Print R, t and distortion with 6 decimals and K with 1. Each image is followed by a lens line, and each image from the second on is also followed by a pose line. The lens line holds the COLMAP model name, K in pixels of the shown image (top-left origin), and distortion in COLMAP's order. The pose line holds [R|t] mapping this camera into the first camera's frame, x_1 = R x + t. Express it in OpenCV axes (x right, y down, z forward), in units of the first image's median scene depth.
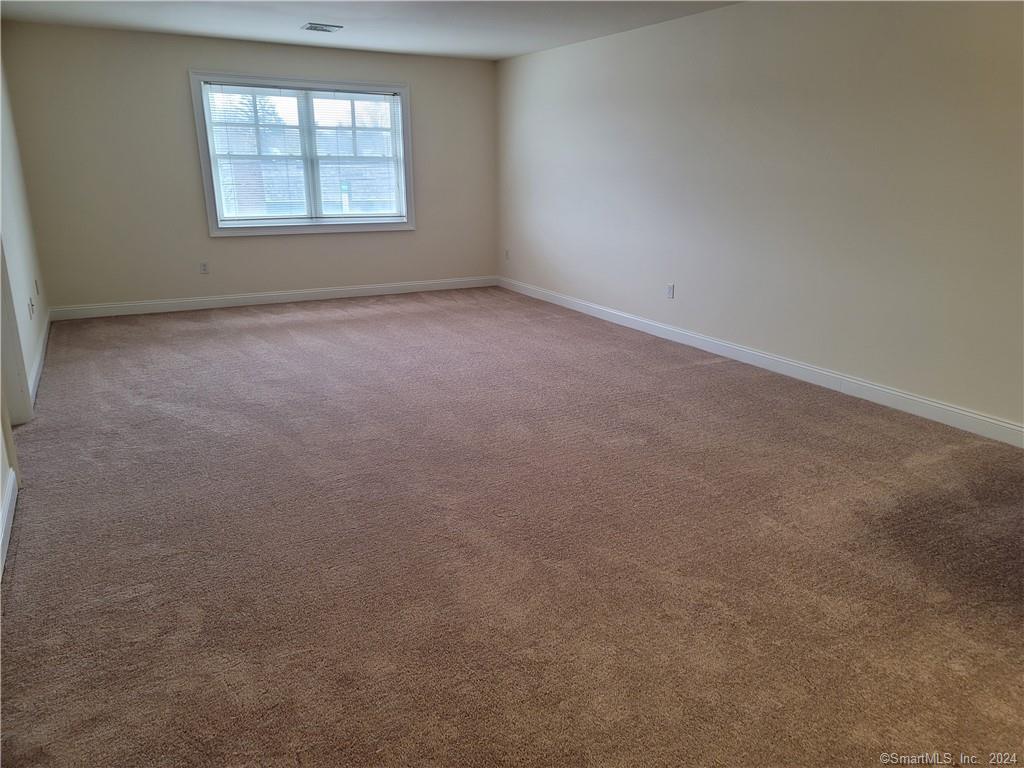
lens RADIAL K [[746.0, 0, 565.8], [0, 746.0, 383.2], [0, 0, 1]] dist [-0.002689, 0.002151]
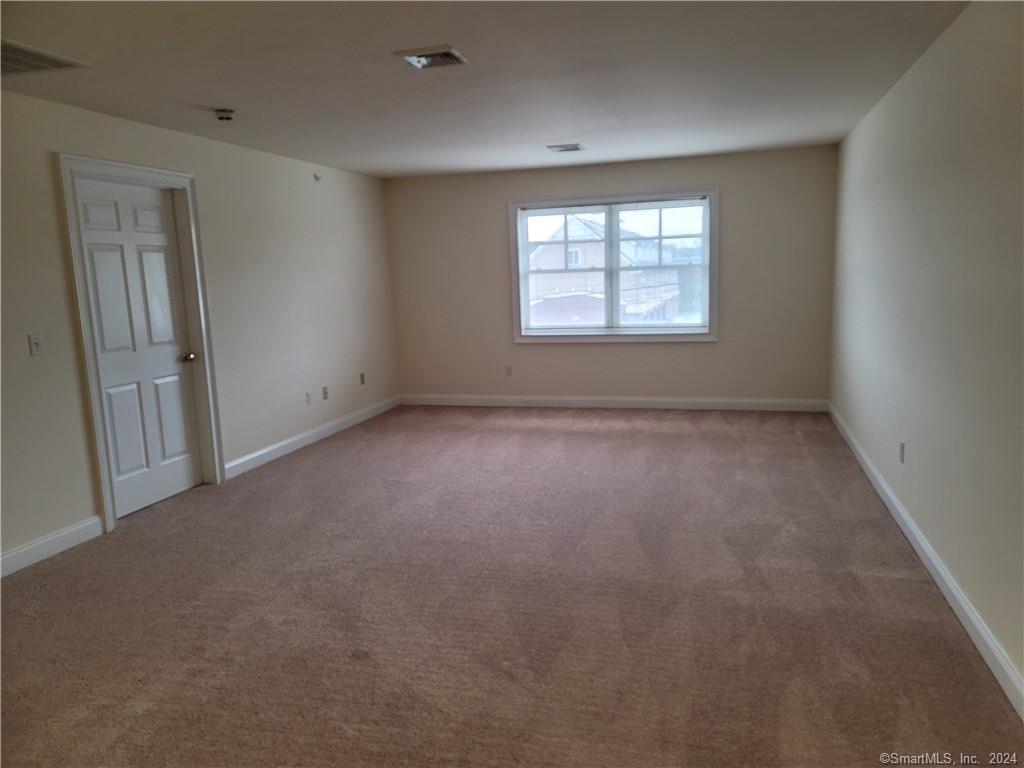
lens RADIAL K [[747.4, 0, 512.6], [0, 747.4, 377.9], [0, 0, 1]] dist [0.036730, -0.000632]
pose [[0.677682, 0.066567, -0.732336, 0.325641], [-0.164909, 0.984286, -0.063134, -0.073263], [0.716625, 0.163554, 0.678011, 0.247796]]
